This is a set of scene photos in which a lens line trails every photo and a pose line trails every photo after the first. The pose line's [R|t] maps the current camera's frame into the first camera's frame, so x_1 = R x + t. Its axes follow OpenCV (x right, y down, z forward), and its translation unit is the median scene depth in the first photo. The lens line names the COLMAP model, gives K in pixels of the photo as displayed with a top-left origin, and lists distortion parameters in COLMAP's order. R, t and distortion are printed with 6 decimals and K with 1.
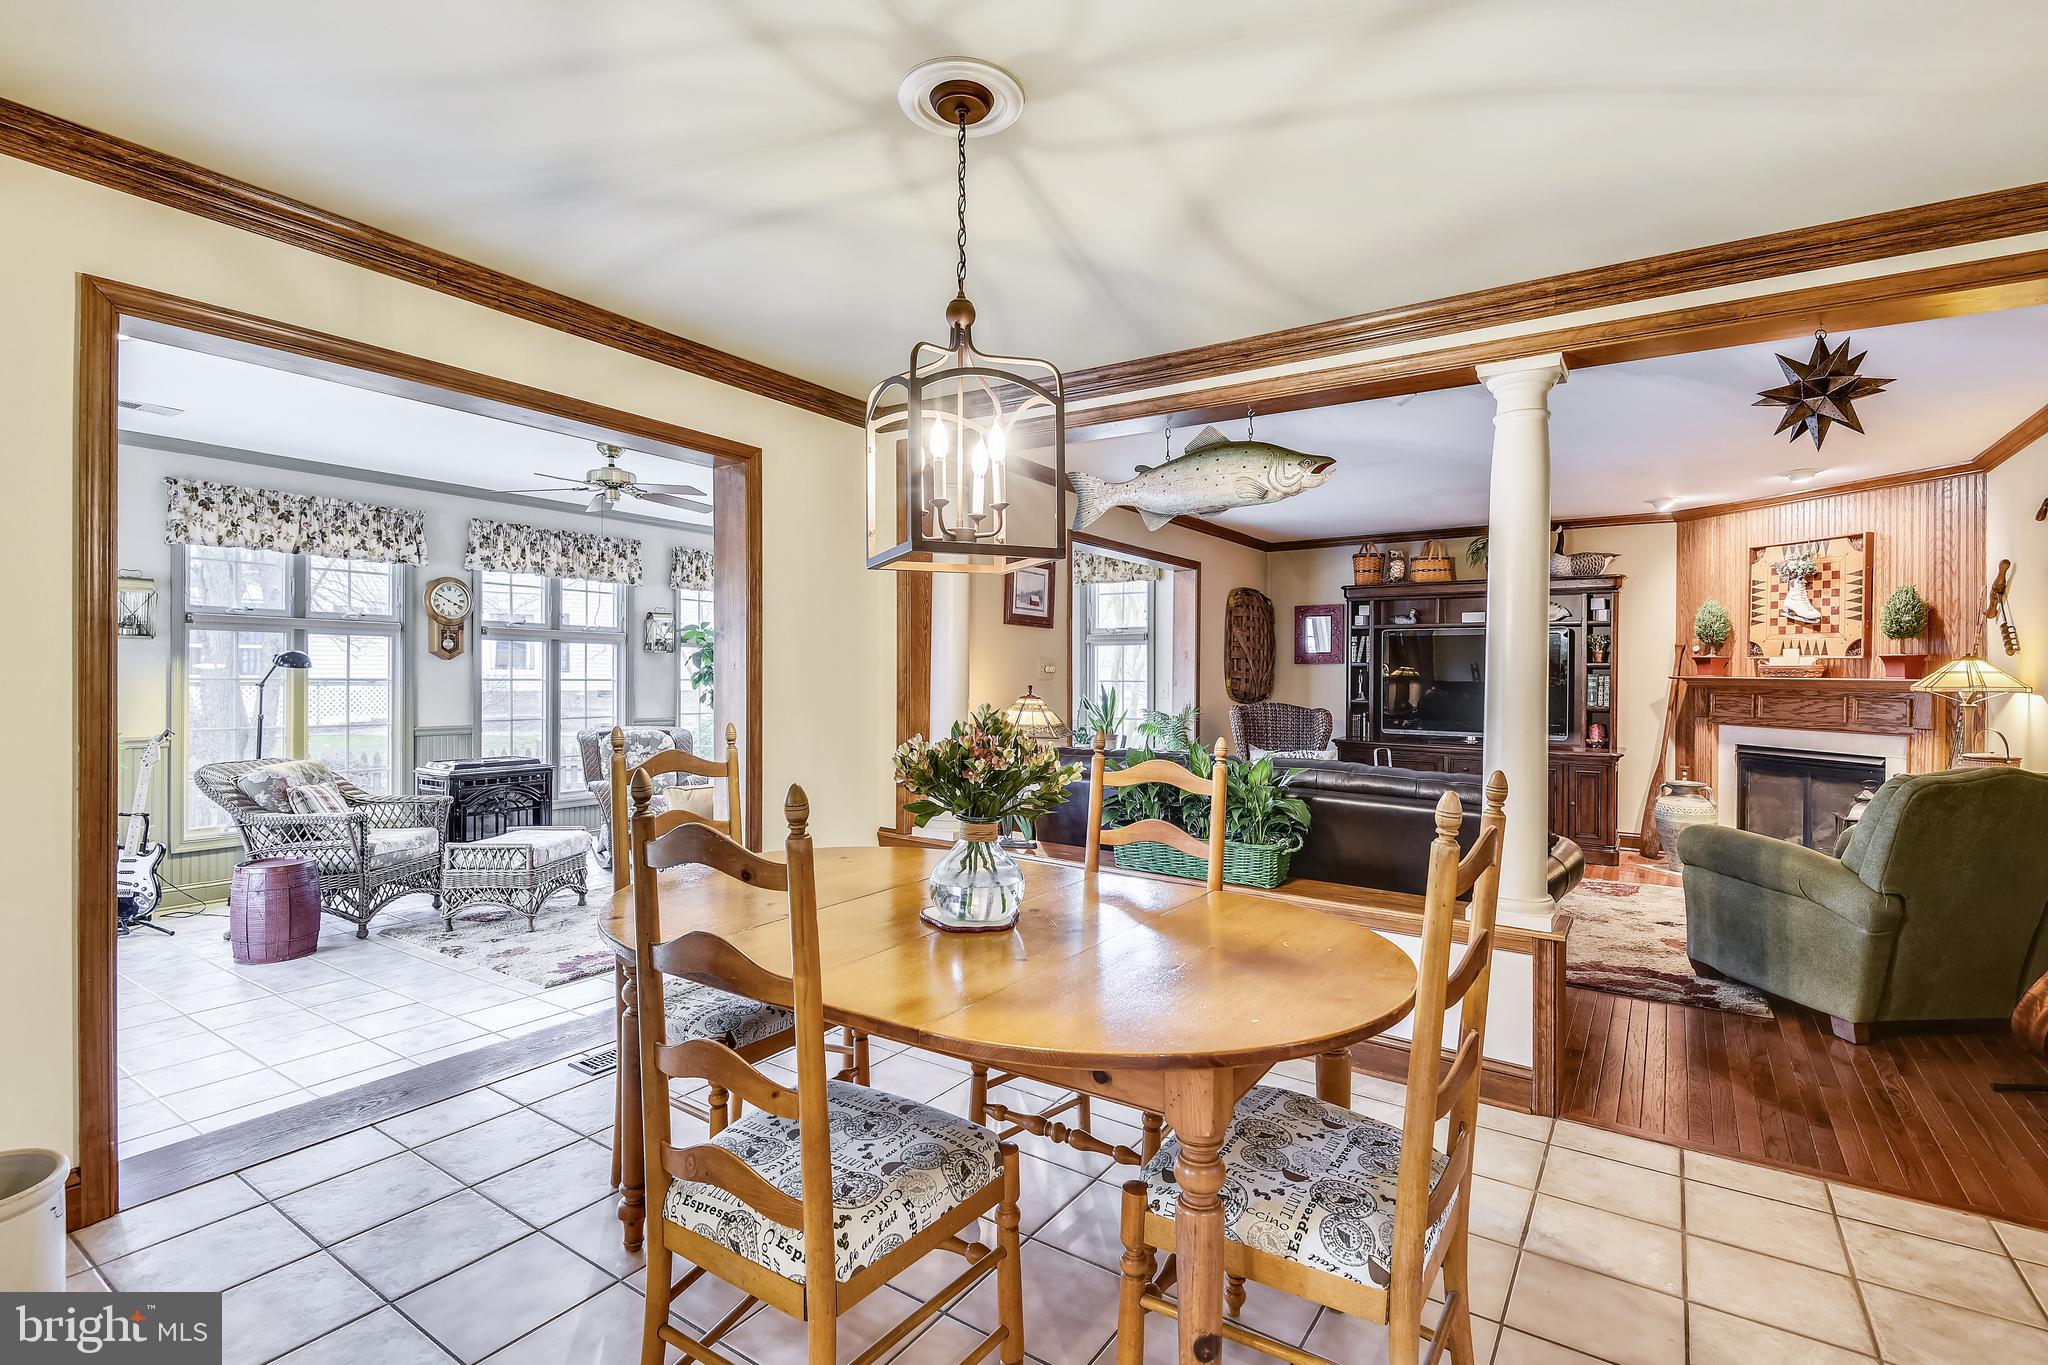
lens RADIAL K [[941.2, 0, 1018.9], [0, 941.2, 674.1], [0, 0, 1]] dist [-0.020460, -0.000677]
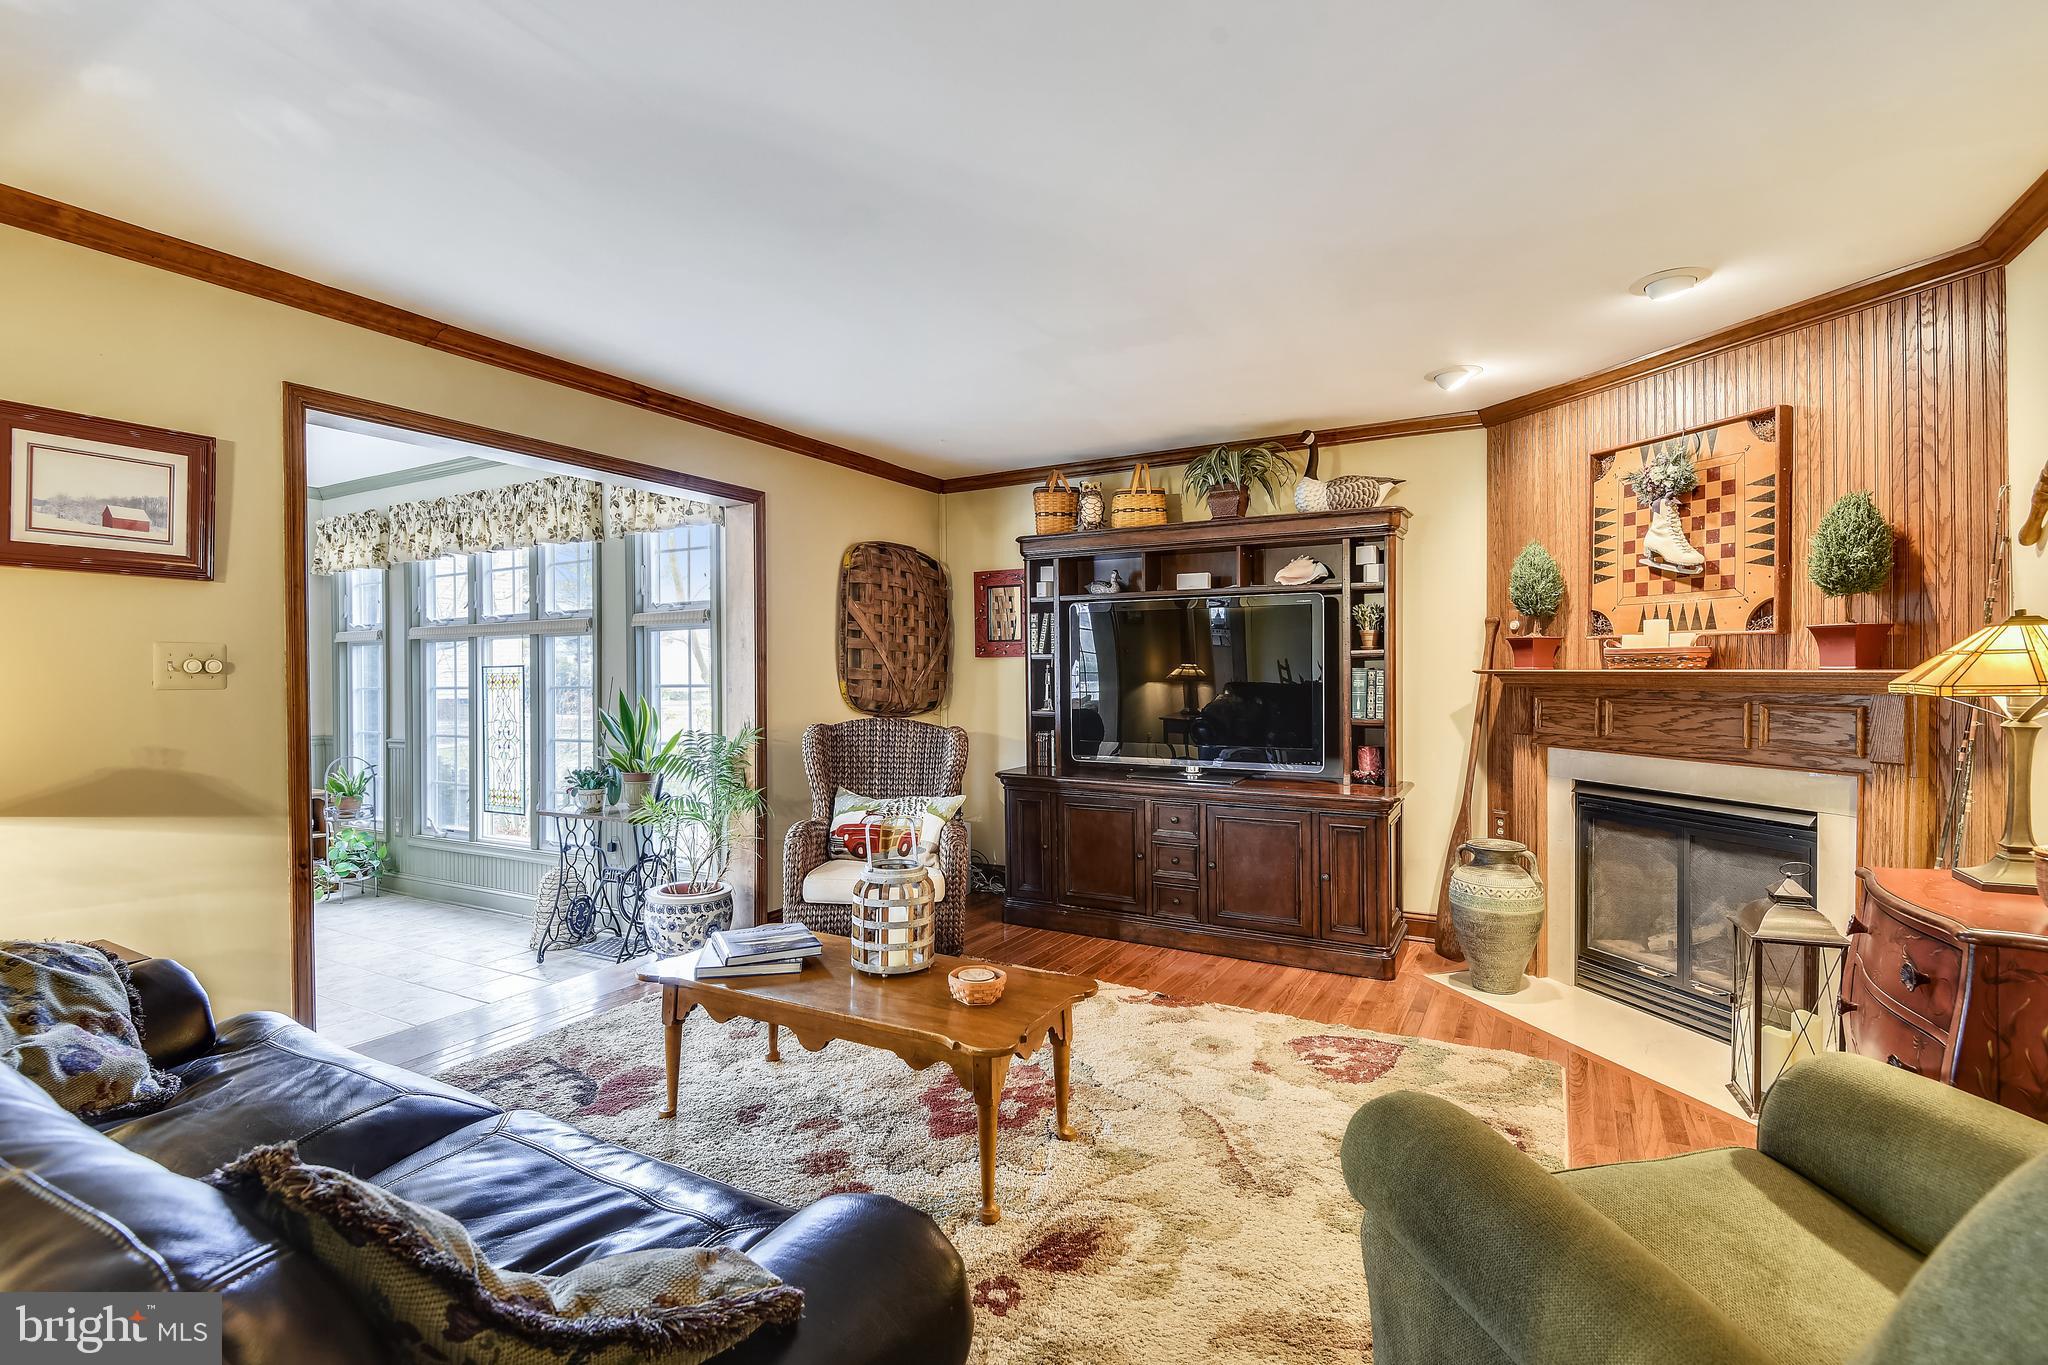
lens RADIAL K [[941.2, 0, 1033.7], [0, 941.2, 682.0], [0, 0, 1]] dist [-0.020460, -0.000677]
pose [[0.994805, -0.009902, 0.101314, 0.360793], [0.009363, 0.999939, 0.005795, 0.004371], [-0.101365, -0.004817, 0.994838, 0.429136]]
